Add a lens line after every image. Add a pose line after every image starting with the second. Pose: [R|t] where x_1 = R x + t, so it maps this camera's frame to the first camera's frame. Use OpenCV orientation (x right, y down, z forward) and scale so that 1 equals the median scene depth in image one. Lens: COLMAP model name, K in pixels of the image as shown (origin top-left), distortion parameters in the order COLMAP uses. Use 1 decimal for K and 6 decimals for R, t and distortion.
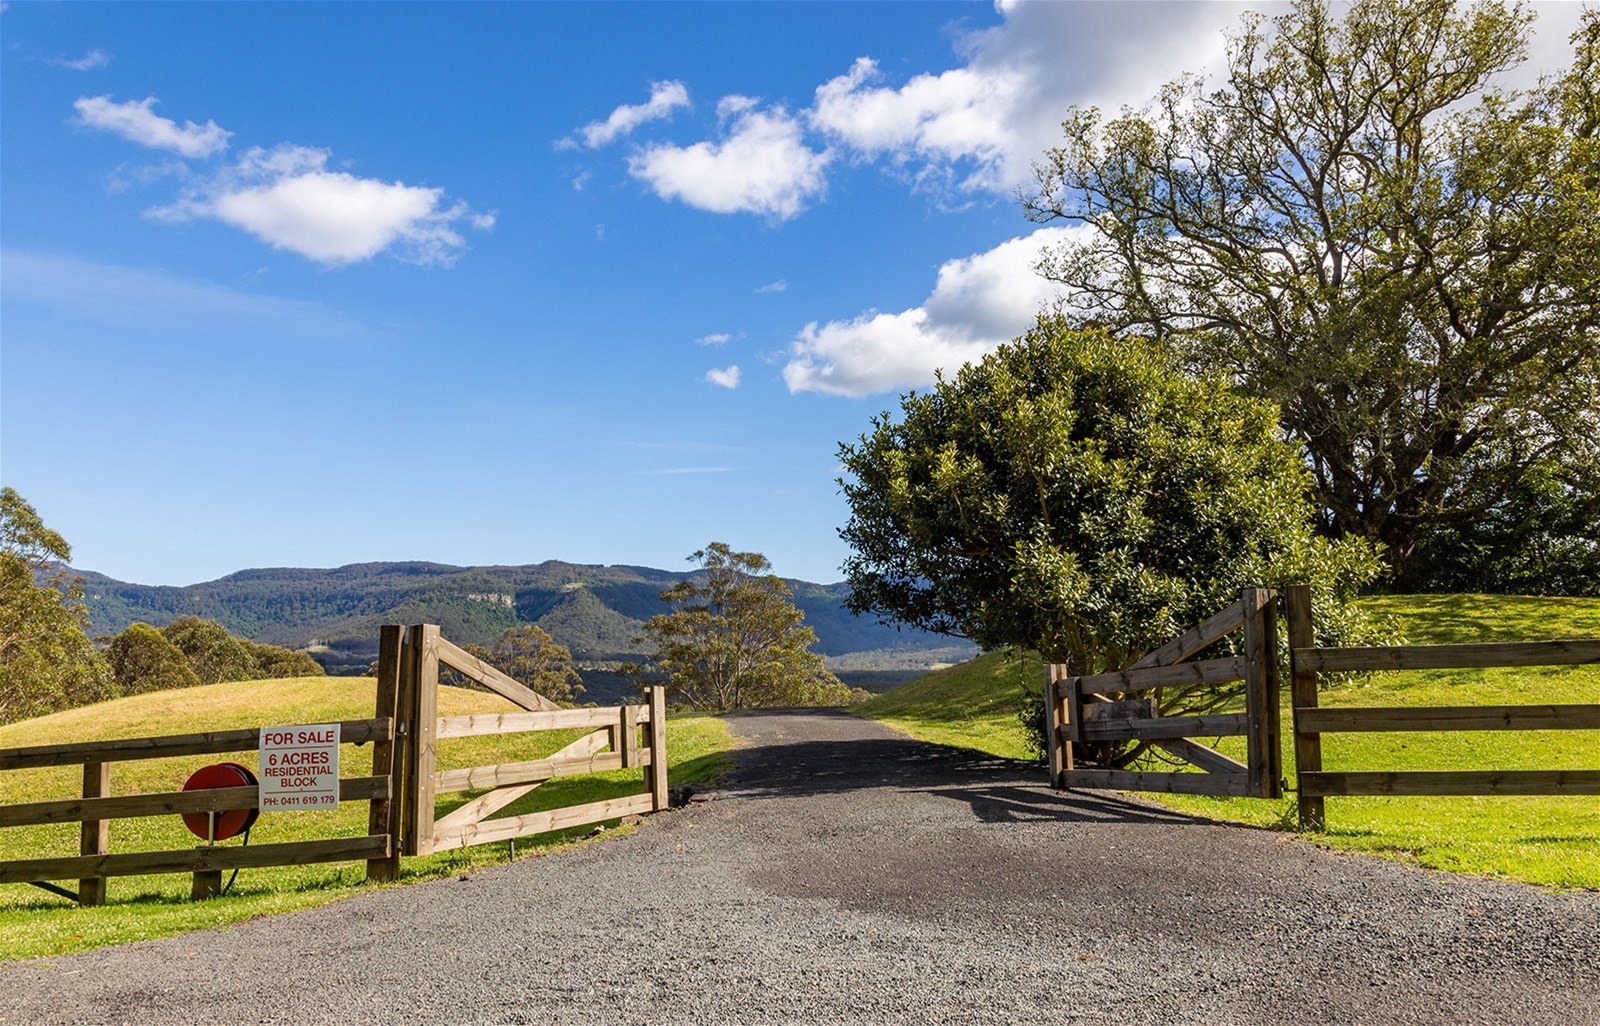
lens RADIAL K [[1226.1, 0, 798.0], [0, 1226.1, 514.5], [0, 0, 1]] dist [-0.006179, 0.001503]
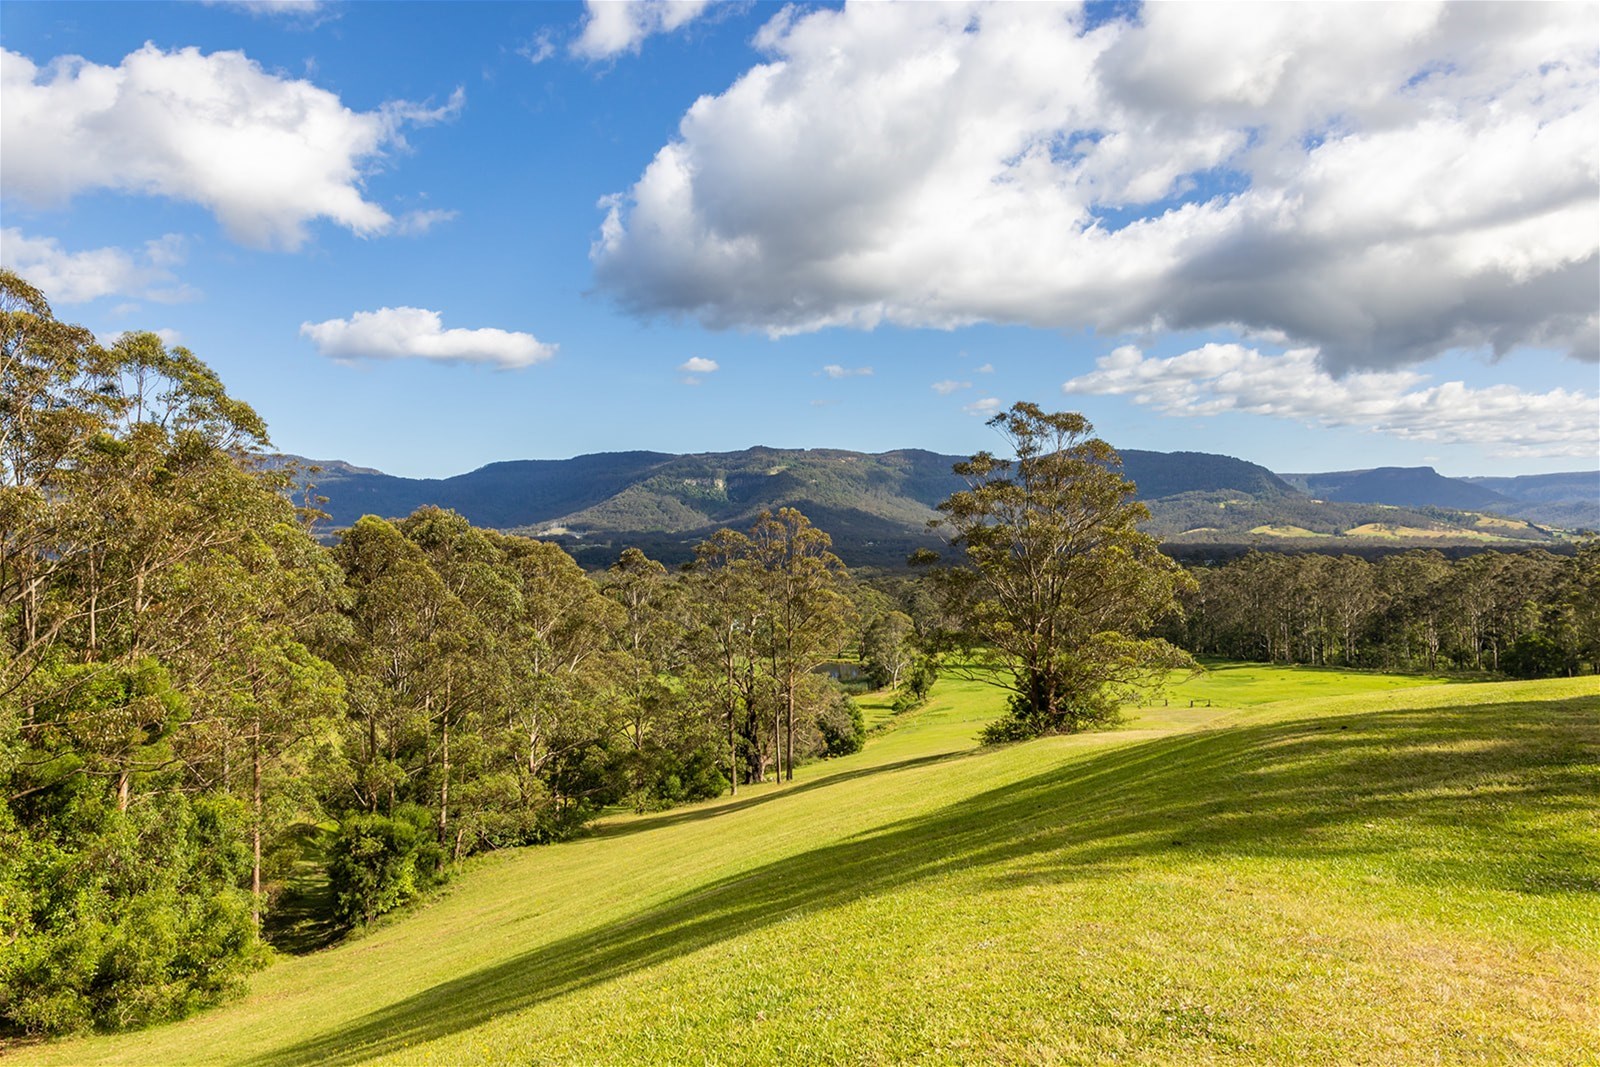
lens RADIAL K [[1133.1, 0, 798.0], [0, 1133.1, 533.3], [0, 0, 1]] dist [-0.004759, 0.001818]
pose [[0.986580, -0.018721, -0.162200, -0.110653], [0.037618, 0.992742, 0.114231, 0.021011], [0.158884, -0.118799, 0.980124, 0.260736]]
